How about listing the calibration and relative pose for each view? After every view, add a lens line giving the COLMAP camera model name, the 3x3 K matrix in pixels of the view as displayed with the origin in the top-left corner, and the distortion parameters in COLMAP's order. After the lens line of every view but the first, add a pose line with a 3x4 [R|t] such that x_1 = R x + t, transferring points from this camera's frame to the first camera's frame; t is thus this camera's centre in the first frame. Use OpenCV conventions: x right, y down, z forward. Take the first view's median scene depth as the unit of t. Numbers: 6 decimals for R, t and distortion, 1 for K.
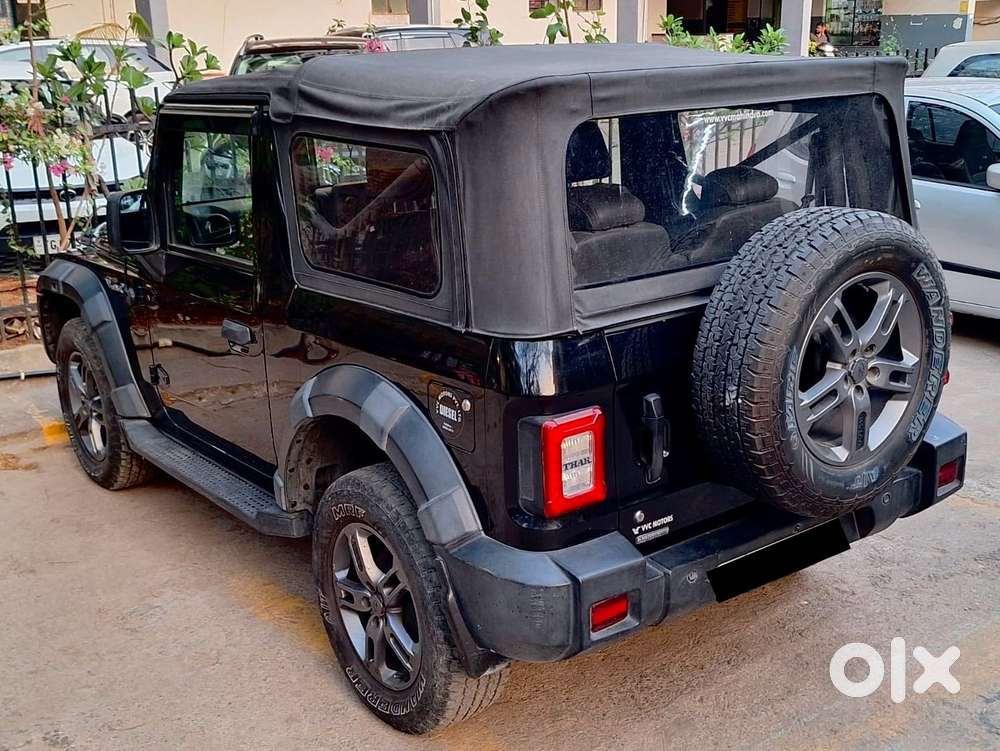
lens RADIAL K [[1156.6, 0, 509.0], [0, 1156.6, 377.7], [0, 0, 1]] dist [0.071847, 0.000000]
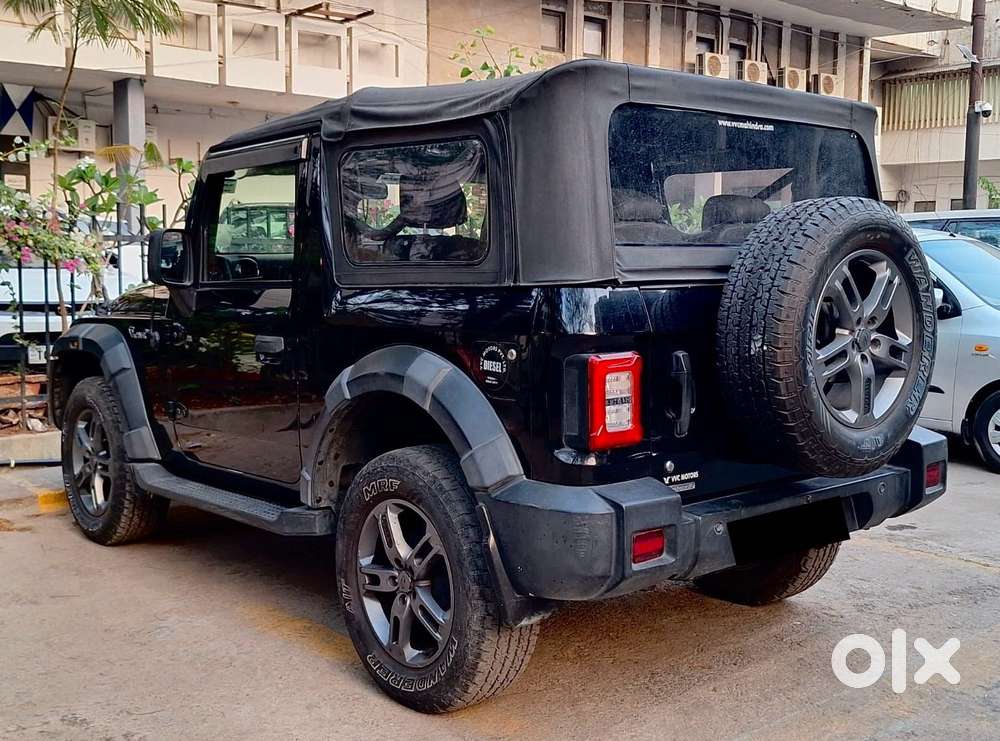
lens RADIAL K [[1094.4, 0, 499.0], [0, 1094.4, 342.9], [0, 0, 1]] dist [0.061945, 0.000000]
pose [[0.998257, 0.024673, 0.053615, -0.082623], [-0.013053, 0.978225, -0.207135, 0.178576], [-0.057559, 0.206074, 0.976842, -0.001718]]
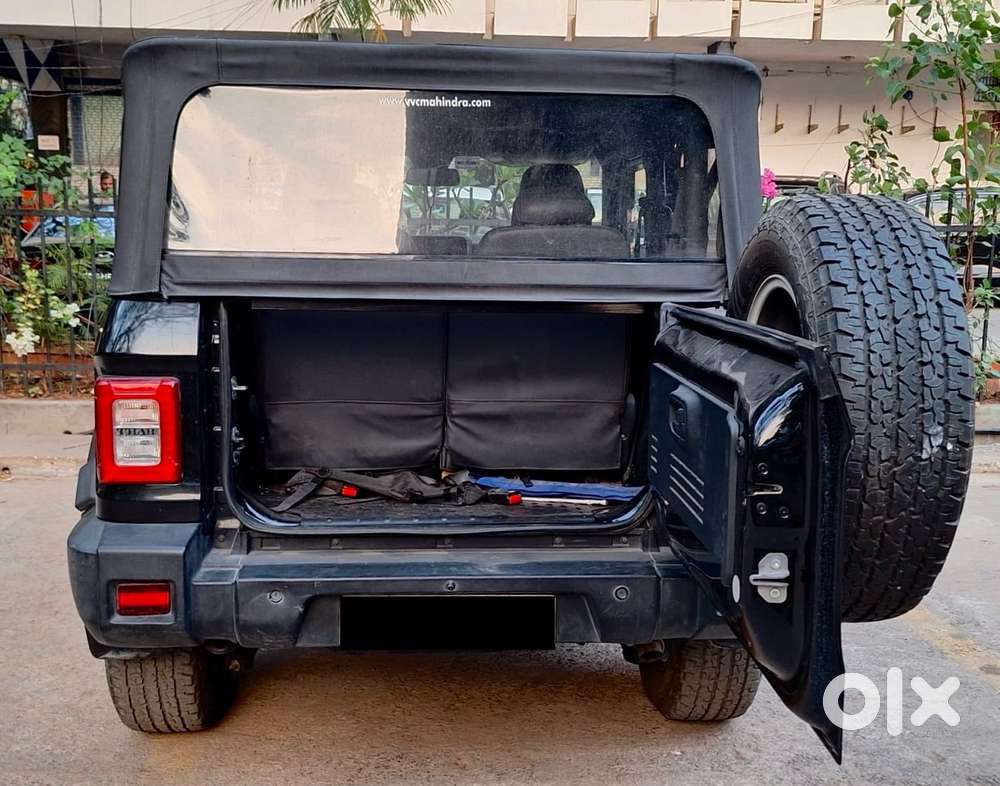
lens RADIAL K [[1180.2, 0, 500.1], [0, 1180.2, 395.4], [0, 0, 1]] dist [0.034195, 0.000000]
pose [[0.838828, 0.122292, -0.530483, 0.627221], [-0.192812, 0.978016, -0.079424, 0.049206], [0.509108, 0.168907, 0.843967, 0.248369]]
